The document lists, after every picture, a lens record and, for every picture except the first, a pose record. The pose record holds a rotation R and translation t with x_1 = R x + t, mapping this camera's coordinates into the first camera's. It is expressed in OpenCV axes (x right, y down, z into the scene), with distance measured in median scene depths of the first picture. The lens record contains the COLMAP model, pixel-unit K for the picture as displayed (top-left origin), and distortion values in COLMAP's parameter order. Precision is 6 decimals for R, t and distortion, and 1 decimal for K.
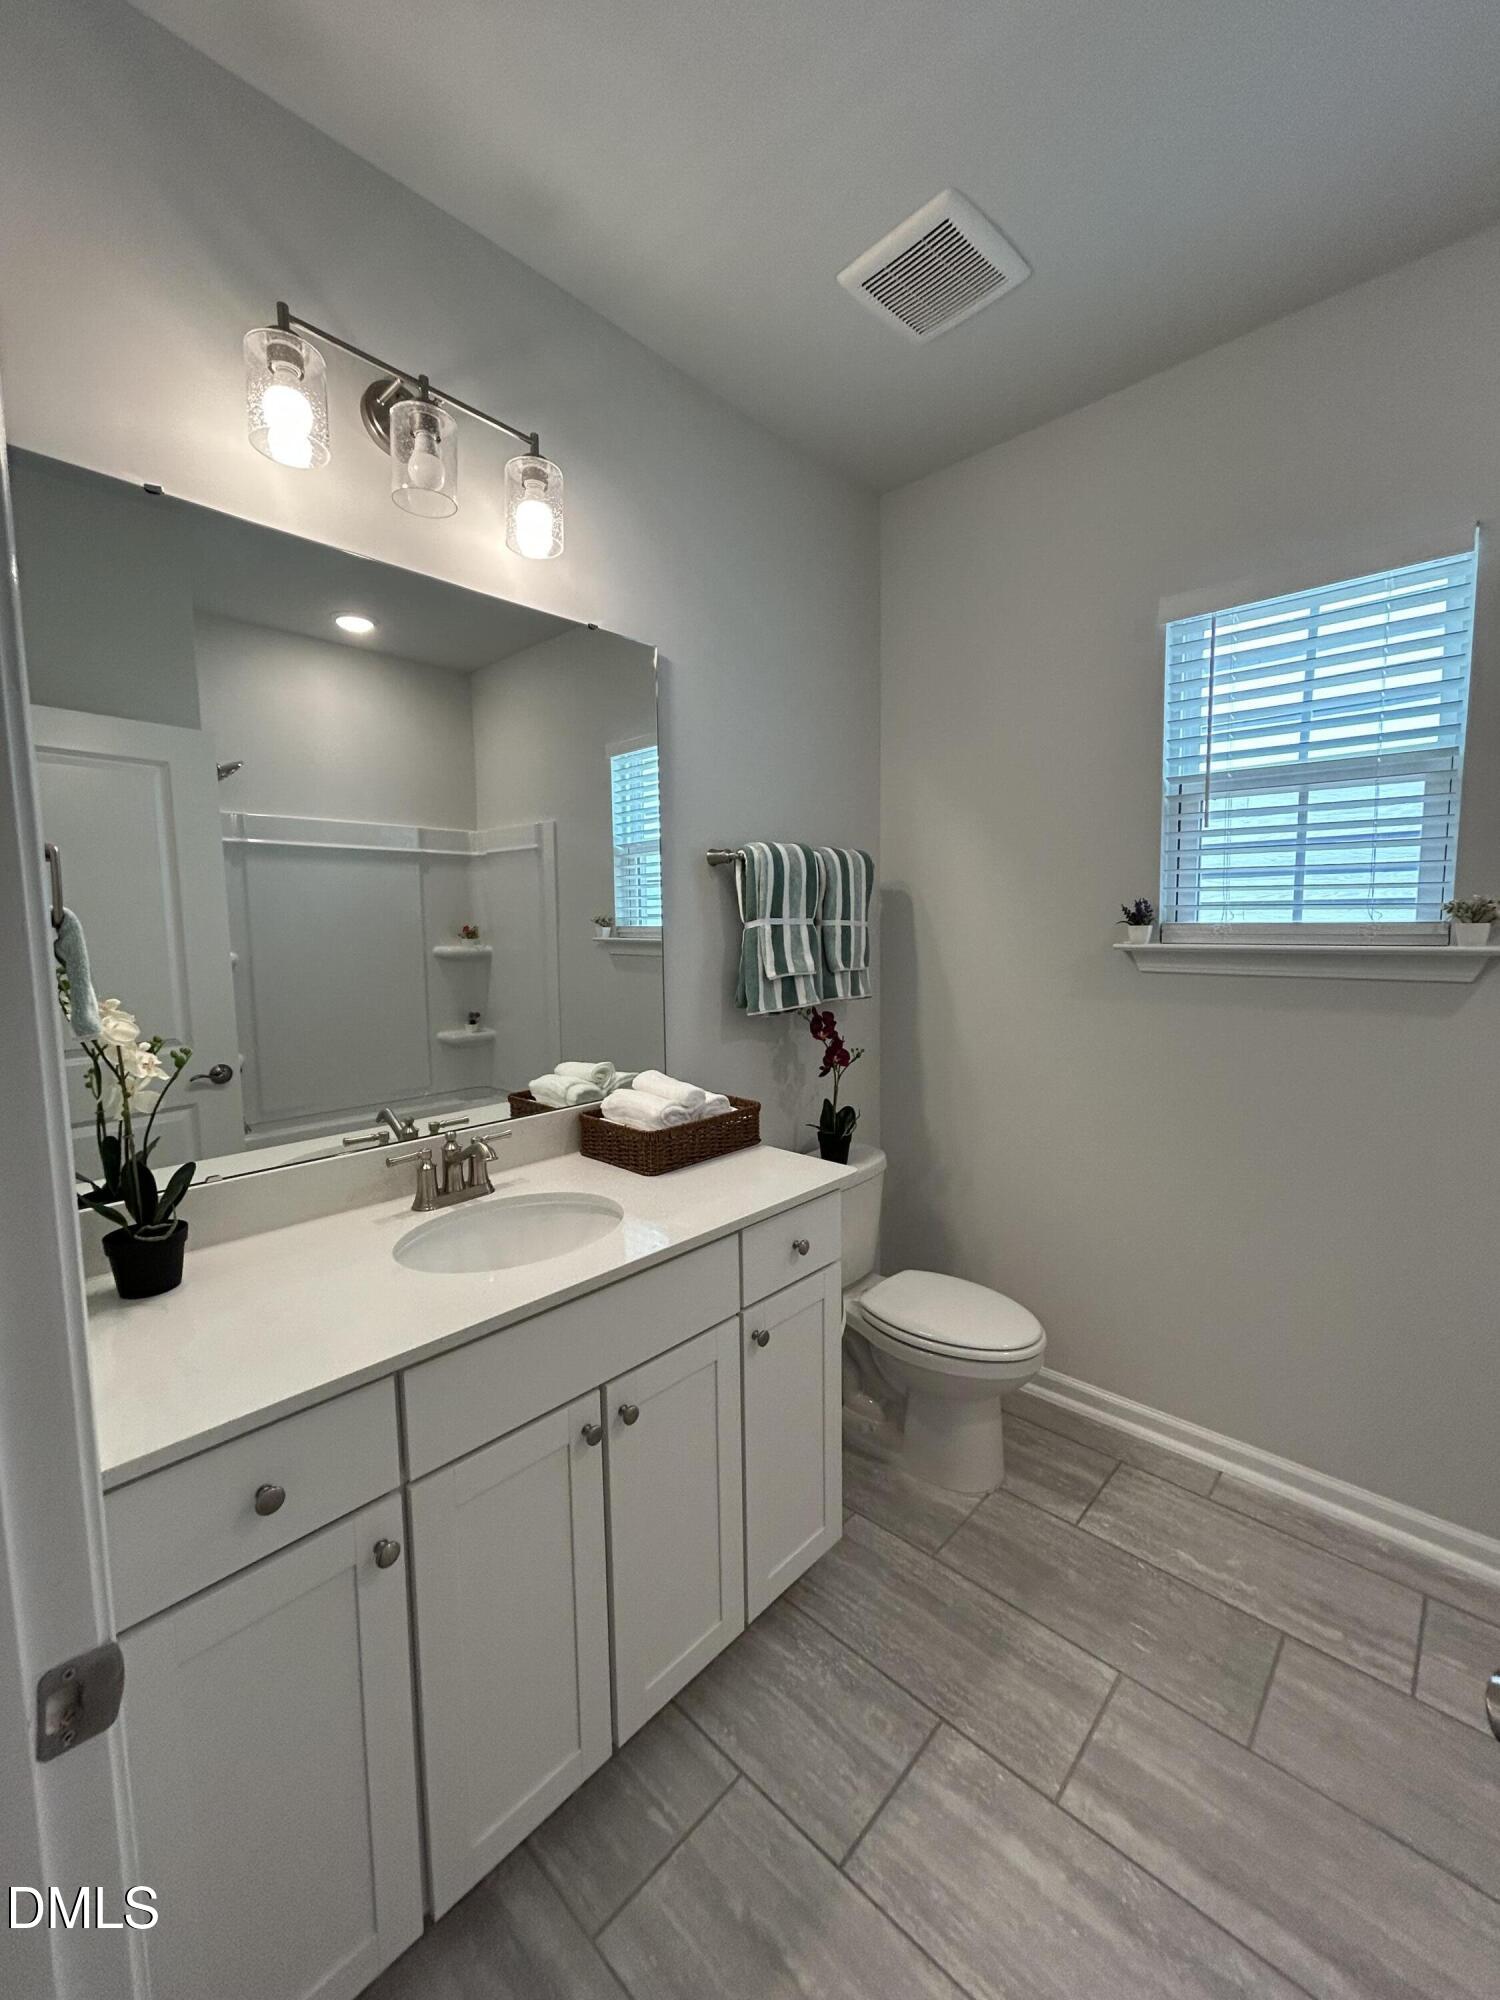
lens RADIAL K [[802.8, 0, 750.0], [0, 802.8, 1000.0], [0, 0, 1]] dist [0.012856, -0.004801]
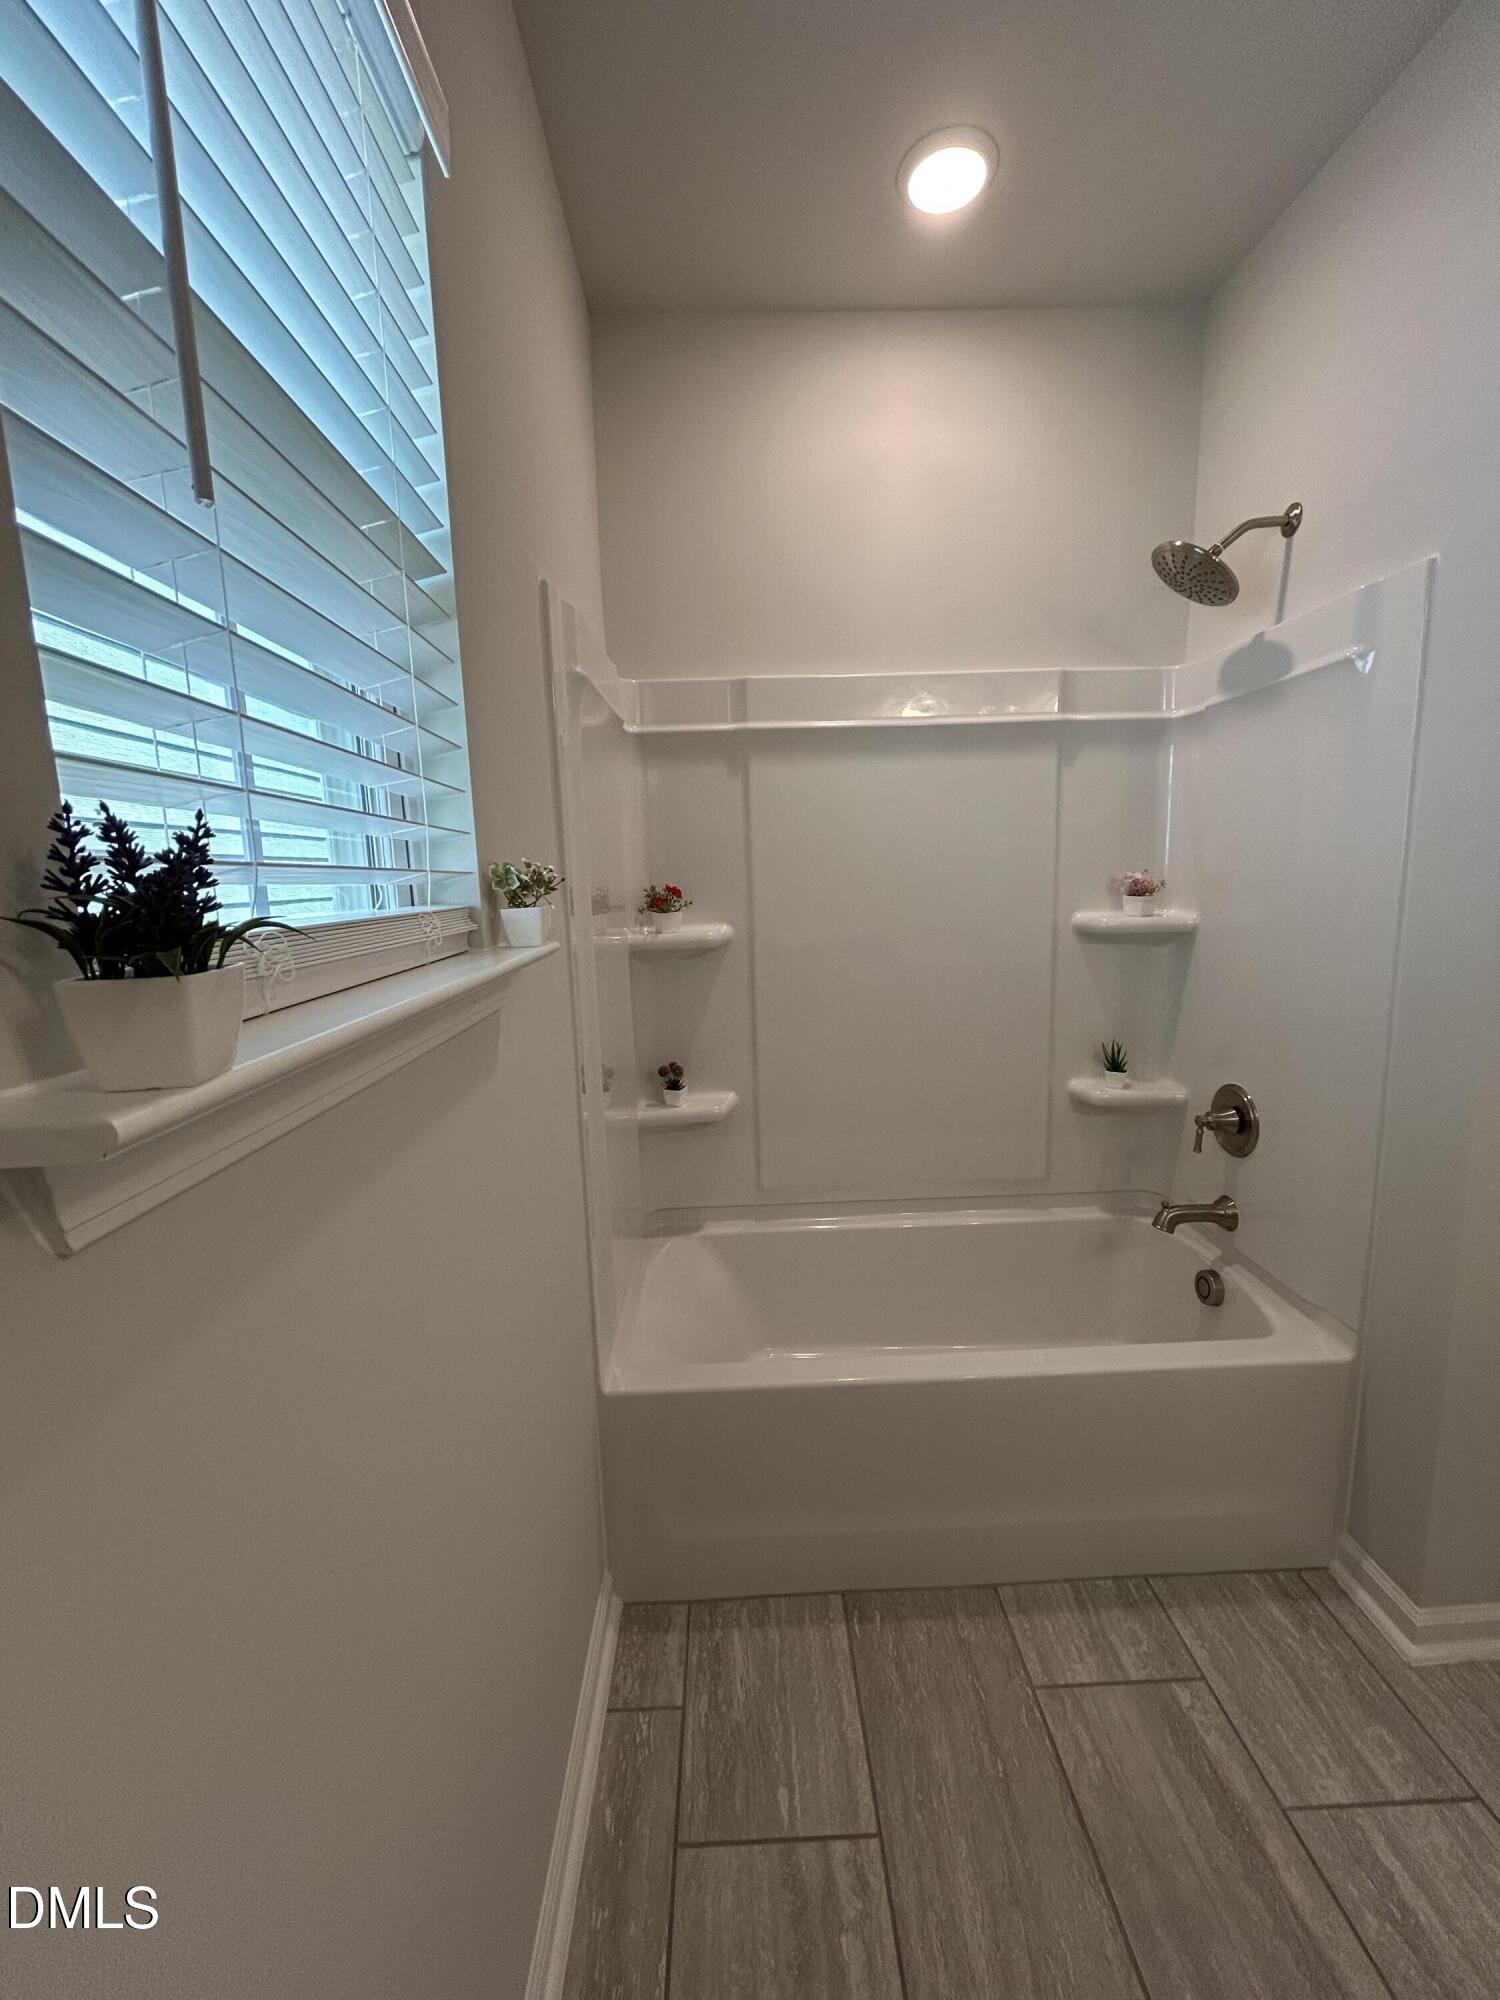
lens RADIAL K [[802.8, 0, 750.0], [0, 802.8, 1000.0], [0, 0, 1]] dist [0.012856, -0.004801]
pose [[-0.698344, -0.075877, 0.711729, 0.386641], [0.108739, 0.971576, 0.210273, -0.151943], [-0.707455, 0.224236, -0.670243, 1.446995]]
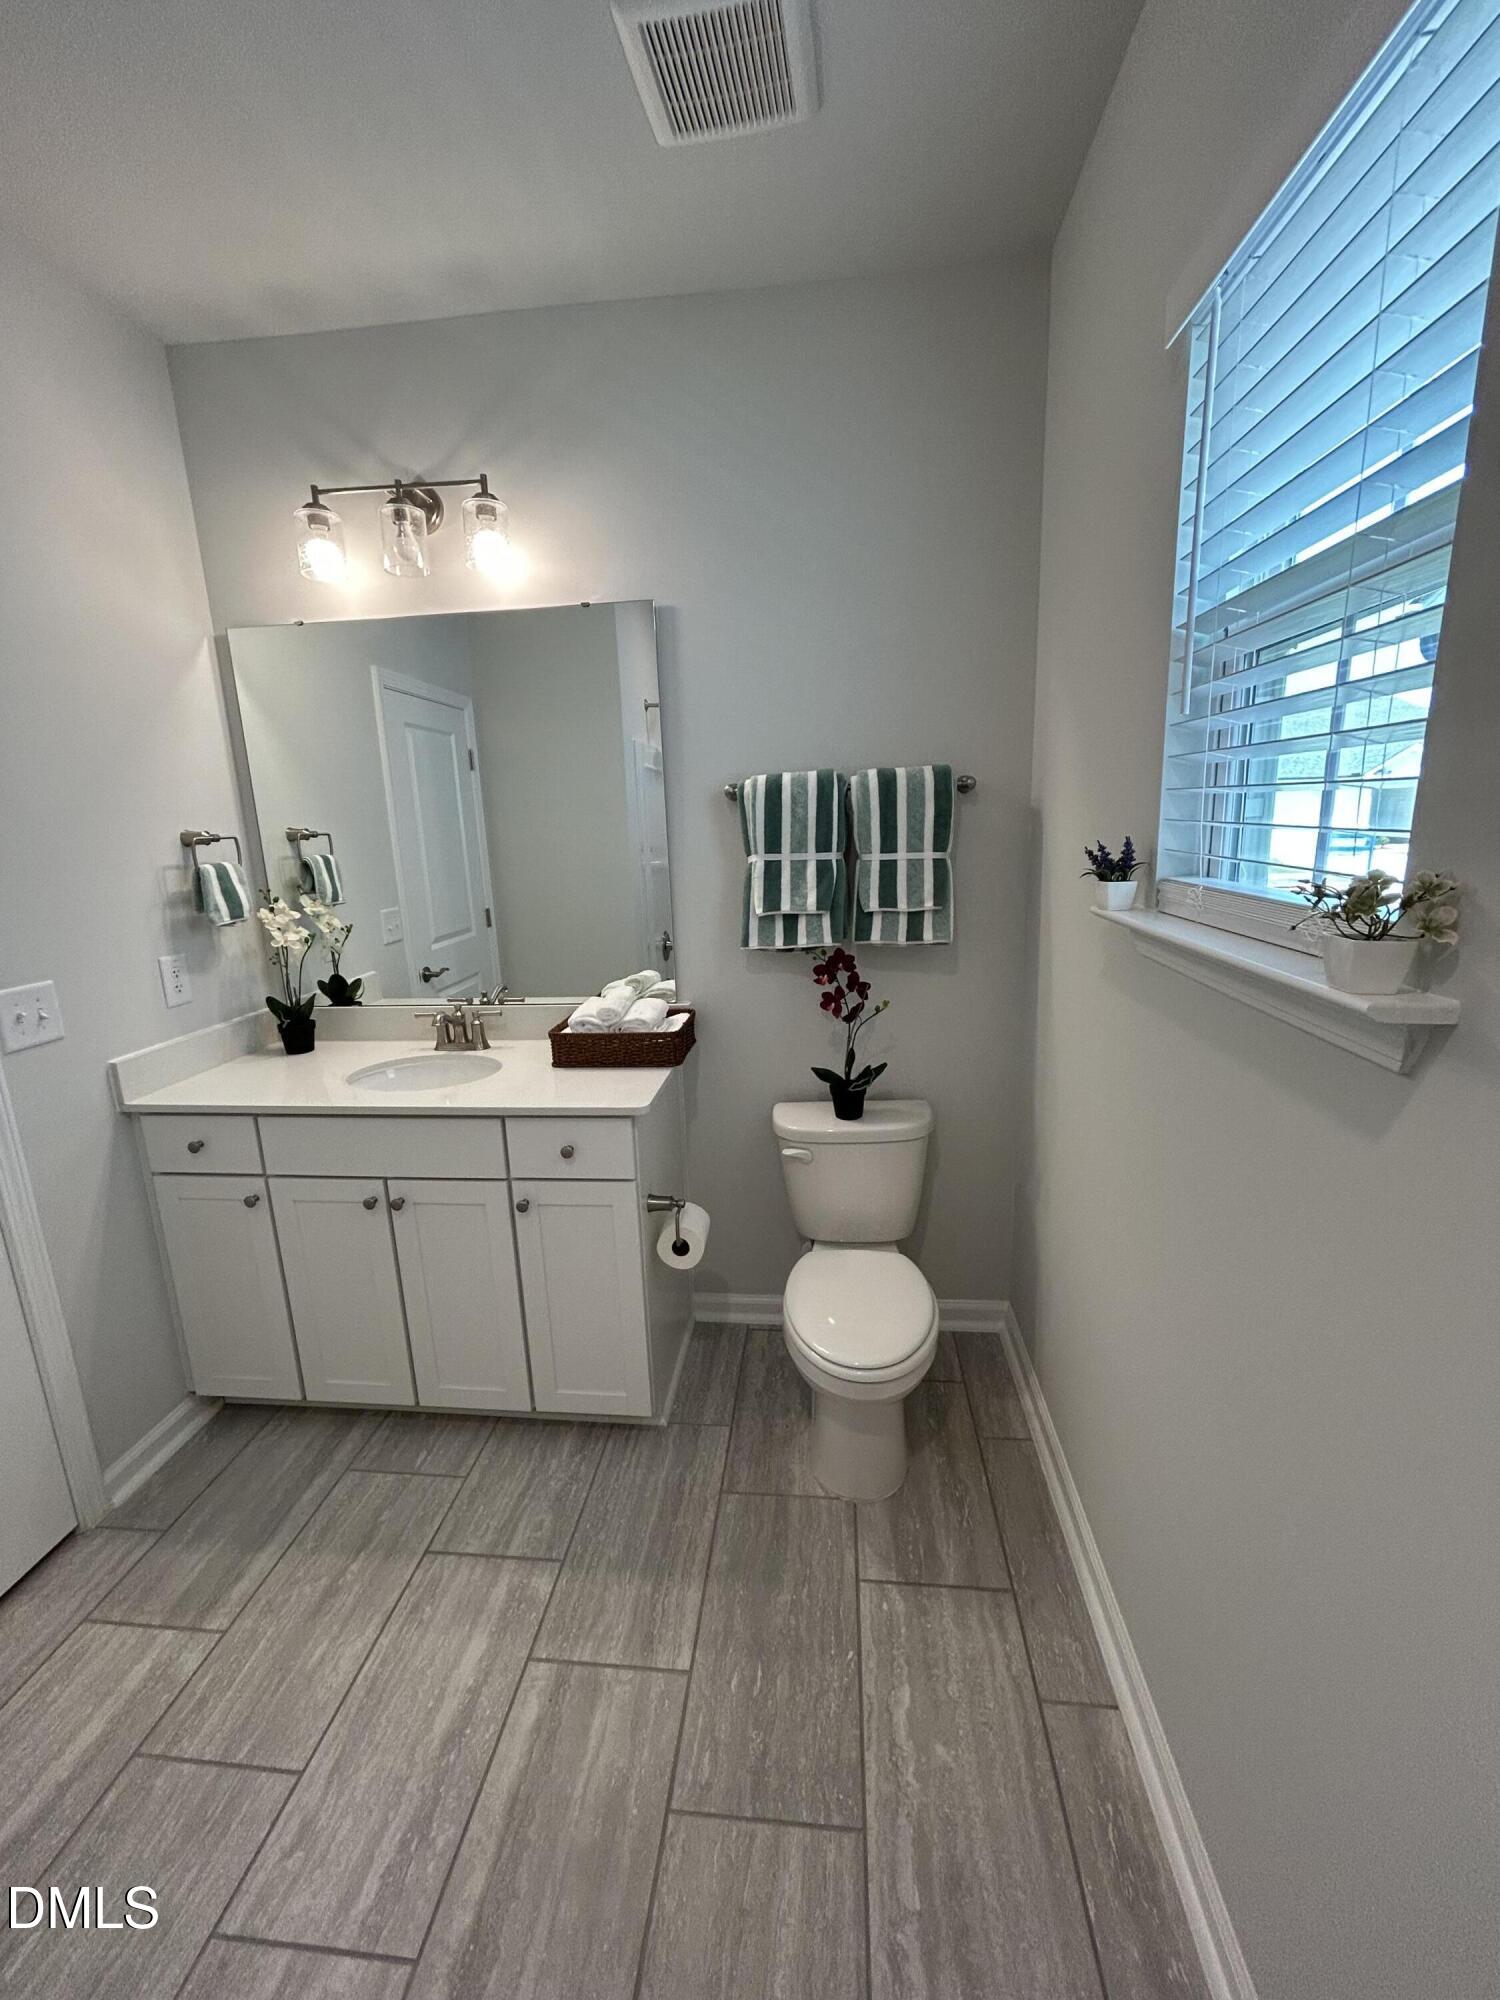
lens RADIAL K [[802.8, 0, 750.0], [0, 802.8, 1000.0], [0, 0, 1]] dist [0.012856, -0.004801]
pose [[0.600366, 0.166401, -0.782222, 1.155298], [-0.051031, 0.984091, 0.170177, -0.131104], [0.798095, -0.062251, 0.599307, 0.543398]]
